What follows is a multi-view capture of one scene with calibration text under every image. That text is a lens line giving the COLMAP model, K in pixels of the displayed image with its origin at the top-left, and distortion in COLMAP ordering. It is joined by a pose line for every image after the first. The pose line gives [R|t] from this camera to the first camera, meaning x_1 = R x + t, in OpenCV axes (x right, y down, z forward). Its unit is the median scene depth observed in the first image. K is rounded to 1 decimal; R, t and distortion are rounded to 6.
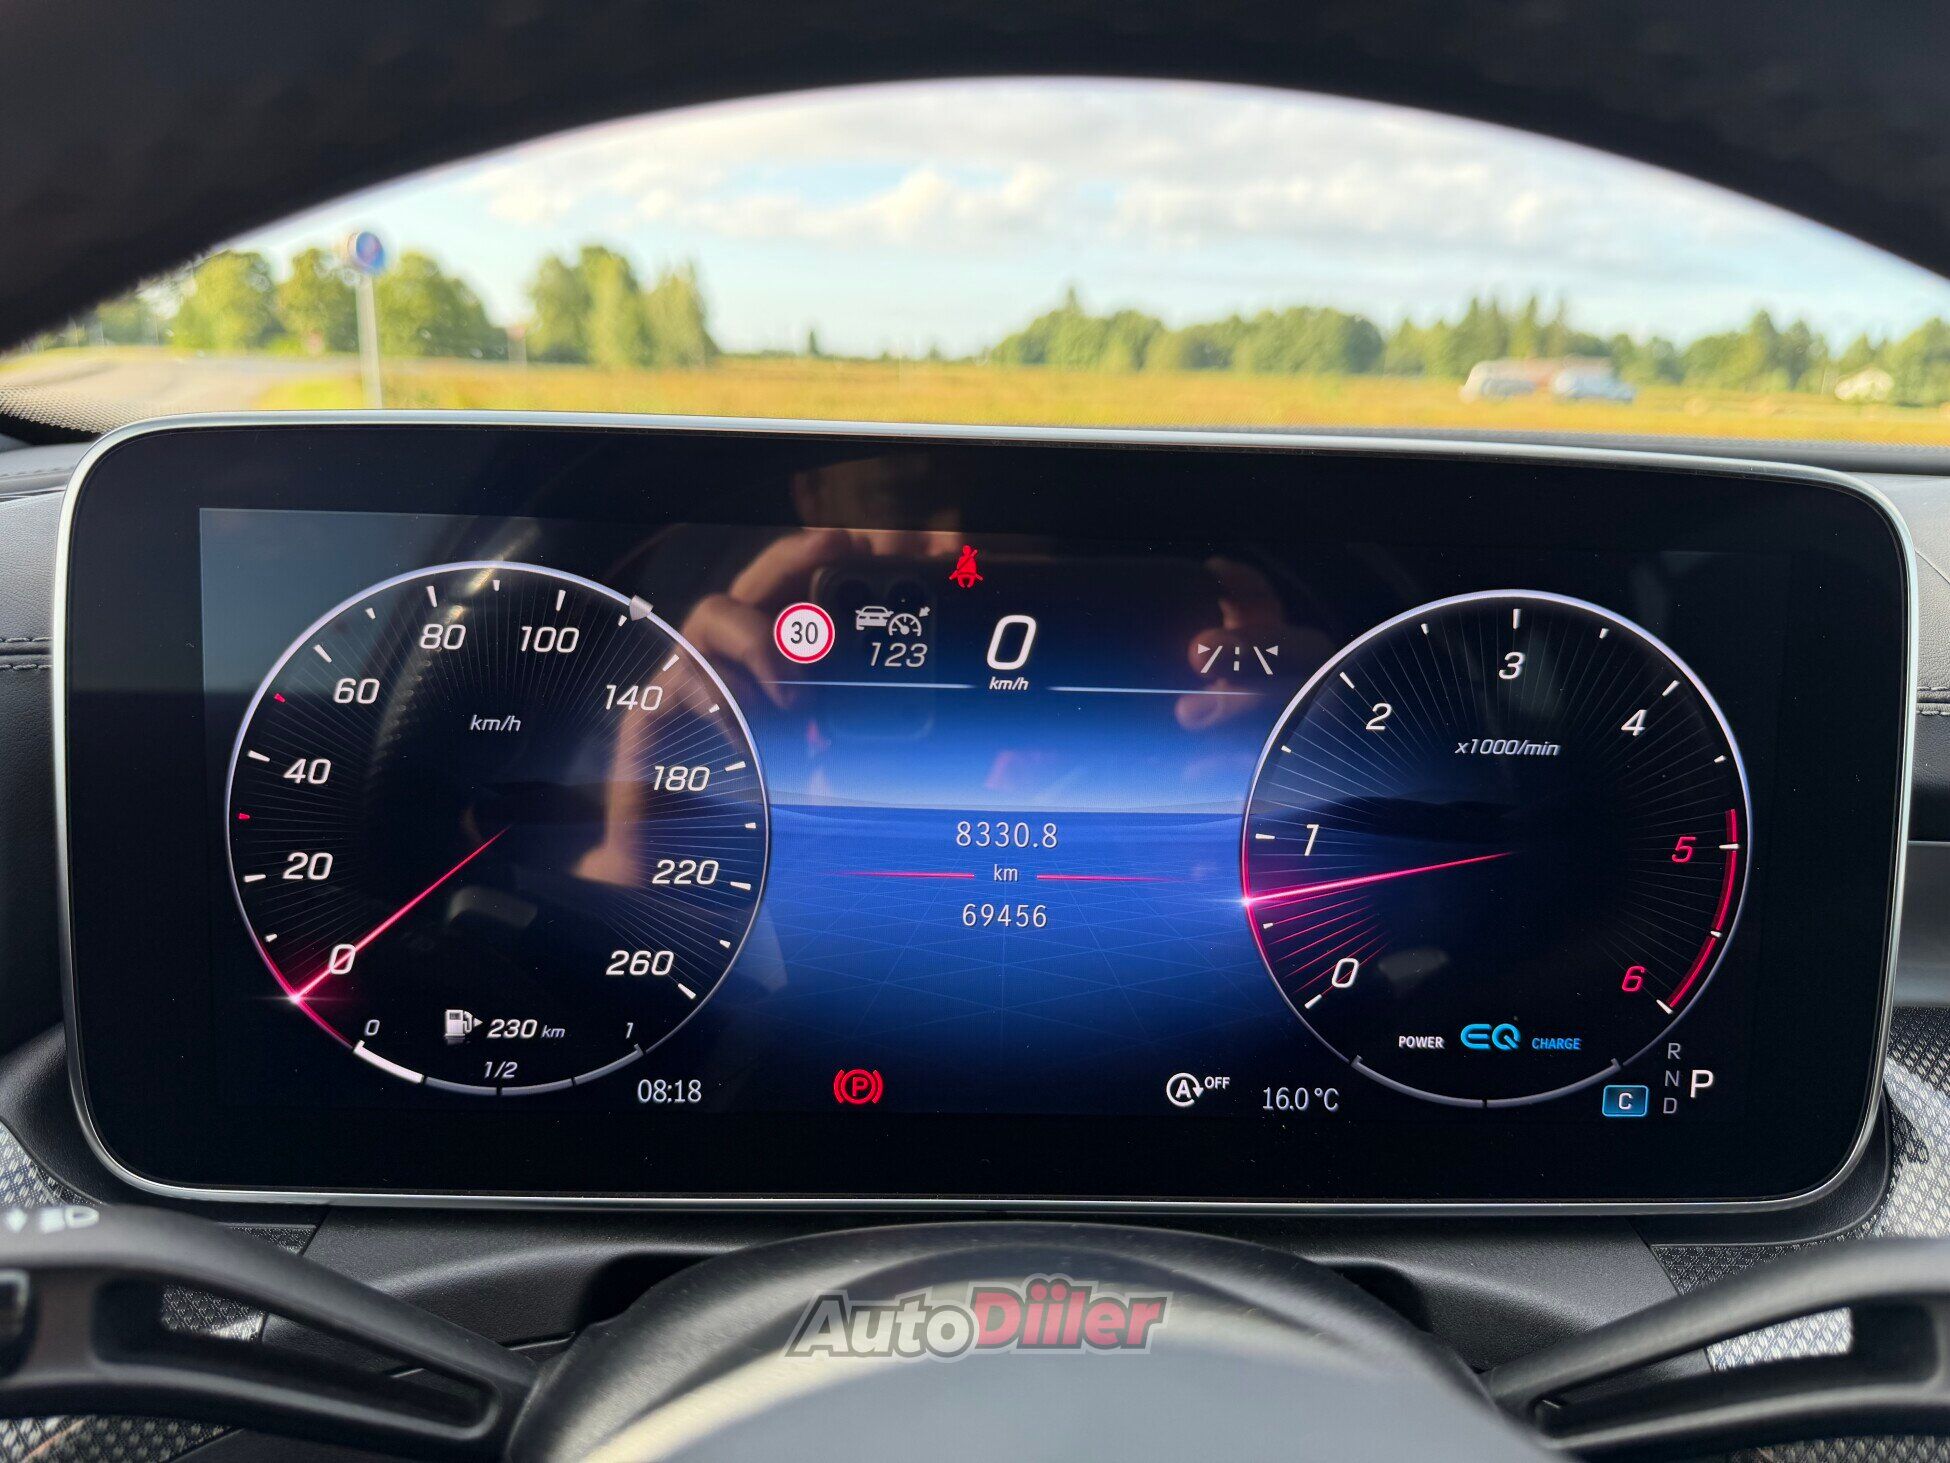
lens RADIAL K [[1385.5, 0, 981.2], [0, 1385.5, 736.5], [0, 0, 1]] dist [-0.011526, -0.008603]
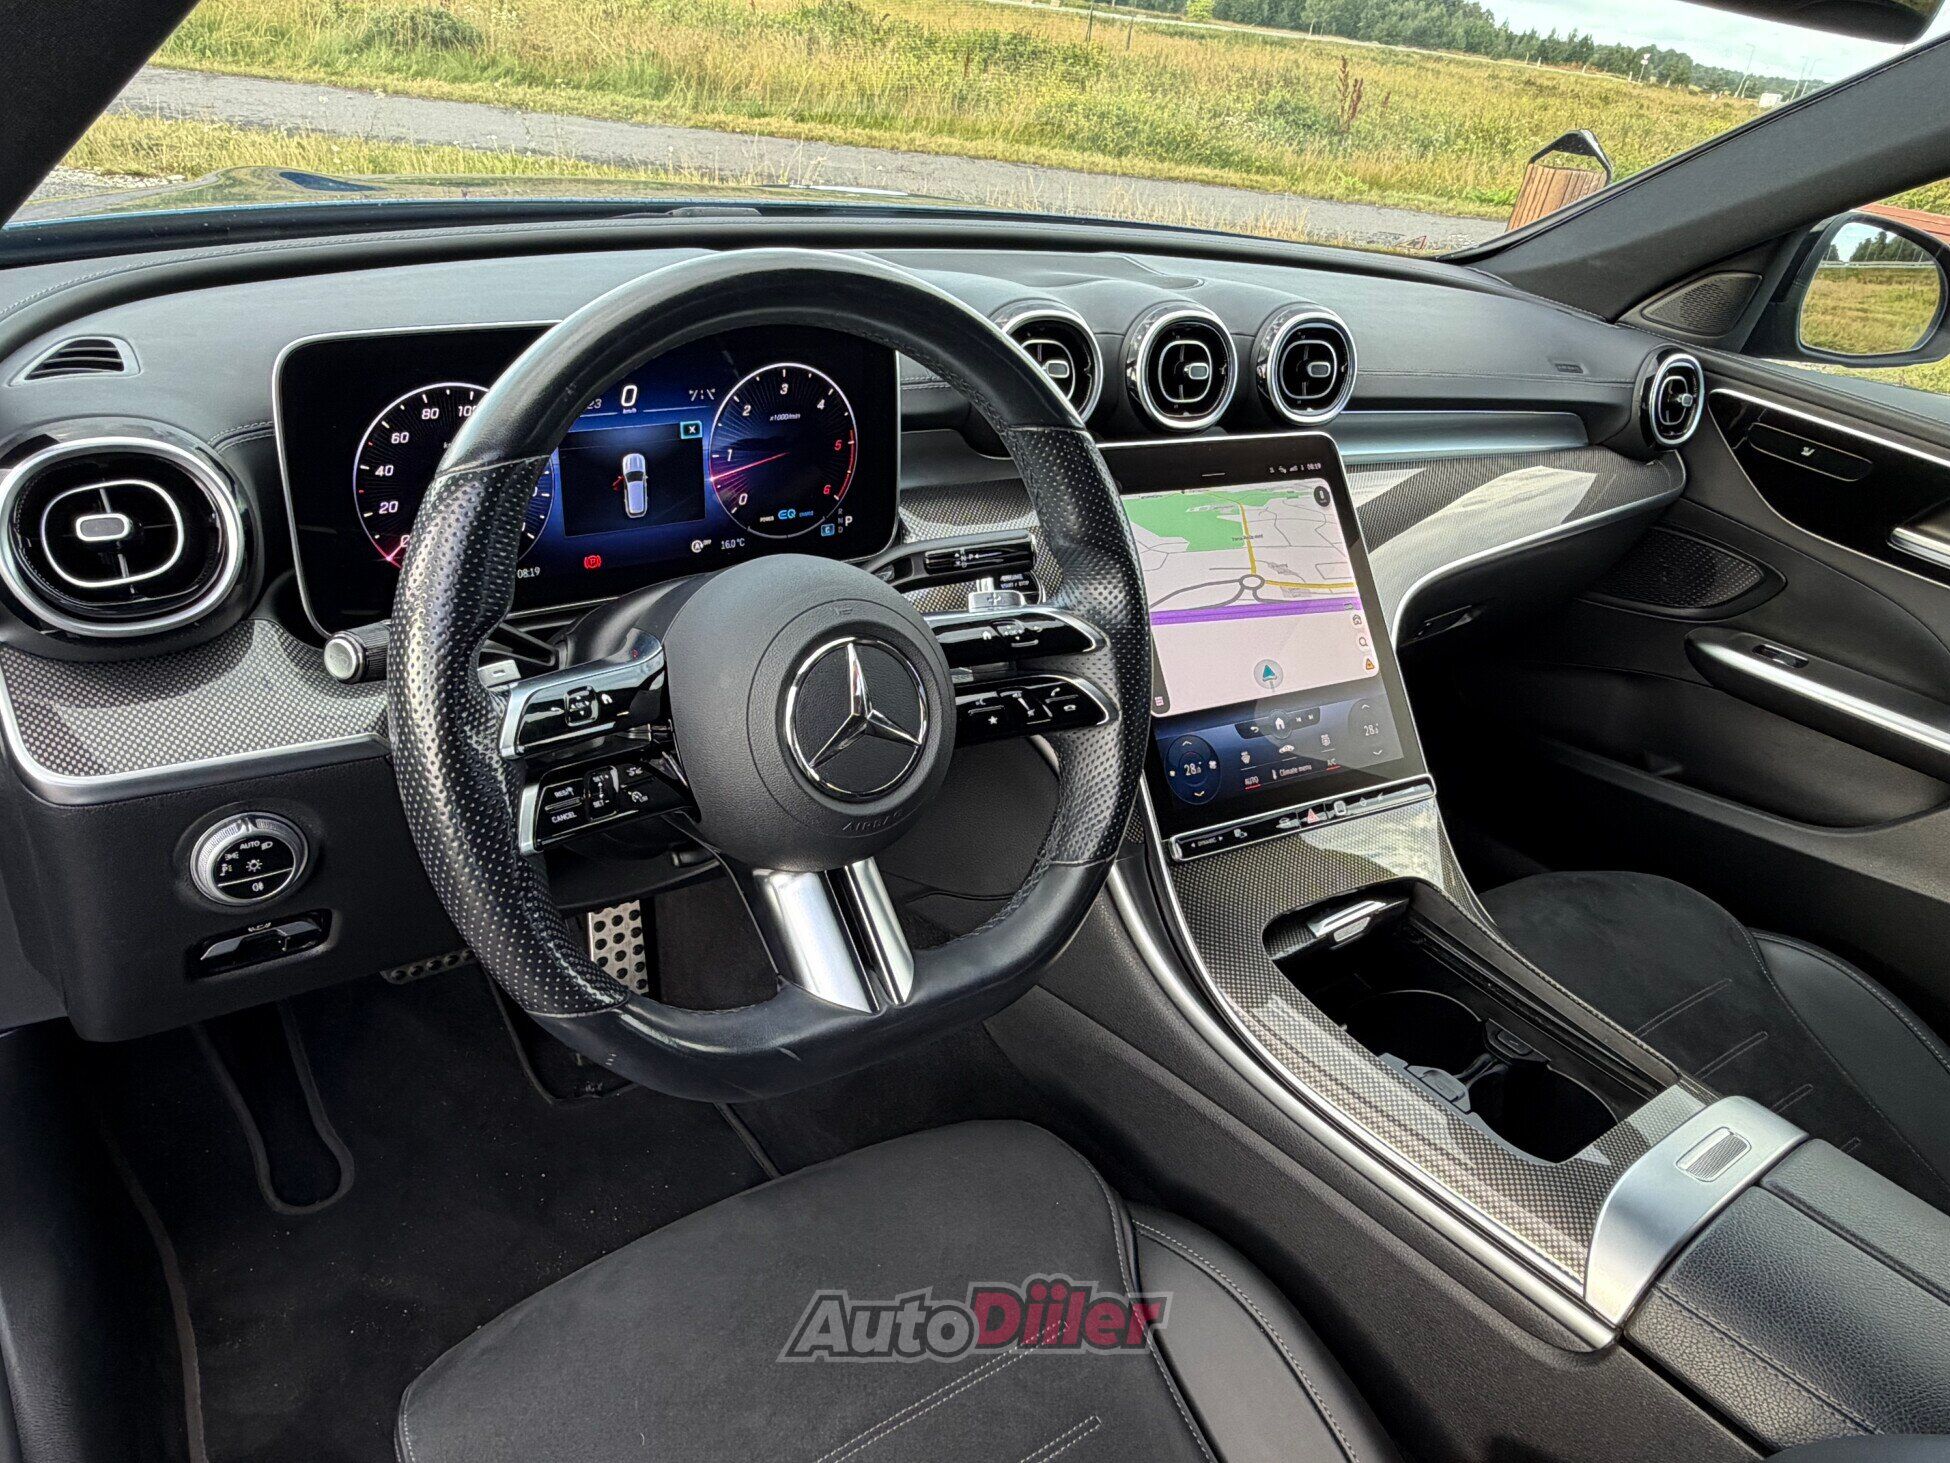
lens RADIAL K [[1385.5, 0, 981.2], [0, 1385.5, 728.7], [0, 0, 1]] dist [-0.011526, -0.008603]
pose [[0.799542, -0.218354, 0.559513, -1.091357], [0.048110, 0.951864, 0.302723, -0.232858], [-0.598680, -0.215121, 0.771560, -1.692548]]
